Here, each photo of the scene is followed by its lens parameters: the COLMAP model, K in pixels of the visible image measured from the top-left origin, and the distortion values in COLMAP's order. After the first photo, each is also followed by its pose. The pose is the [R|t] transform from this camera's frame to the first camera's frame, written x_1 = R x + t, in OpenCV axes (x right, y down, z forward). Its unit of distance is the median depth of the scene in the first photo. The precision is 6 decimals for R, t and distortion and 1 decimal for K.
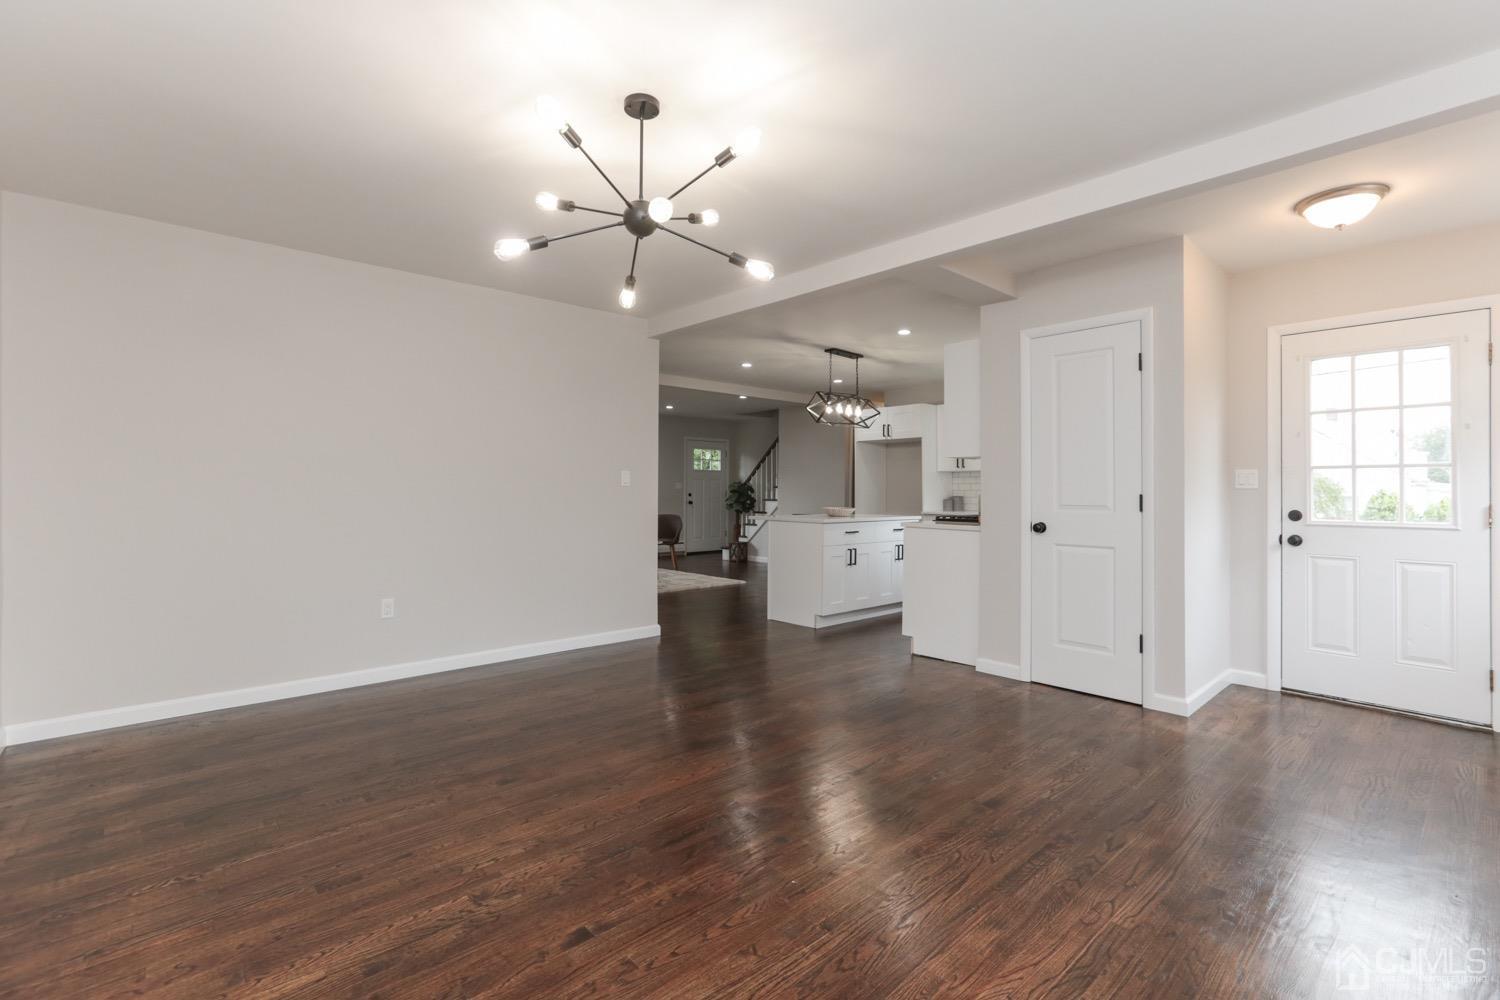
lens RADIAL K [[683.2, 0, 750.6], [0, 683.2, 487.0], [0, 0, 1]] dist [-0.004799, -0.000129]
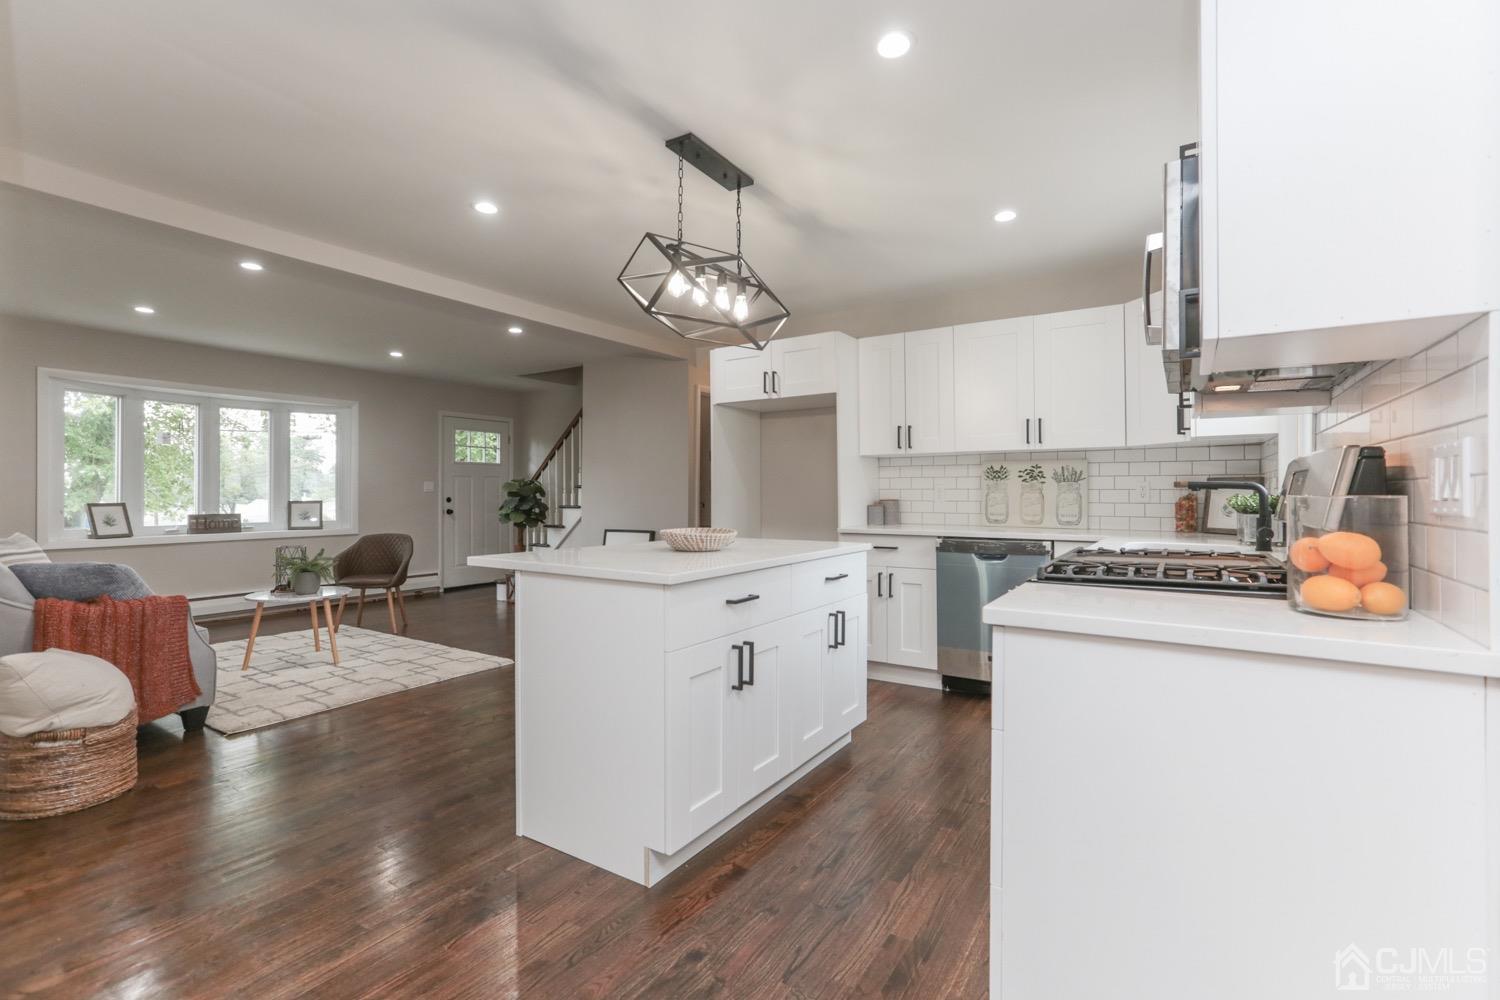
lens RADIAL K [[683.2, 0, 752.0], [0, 683.2, 485.9], [0, 0, 1]] dist [-0.004799, -0.000129]
pose [[0.966876, -0.002992, 0.255231, 0.030593], [0.004293, 0.999980, -0.004541, 0.002919], [-0.255212, 0.005486, 0.966870, 0.339094]]
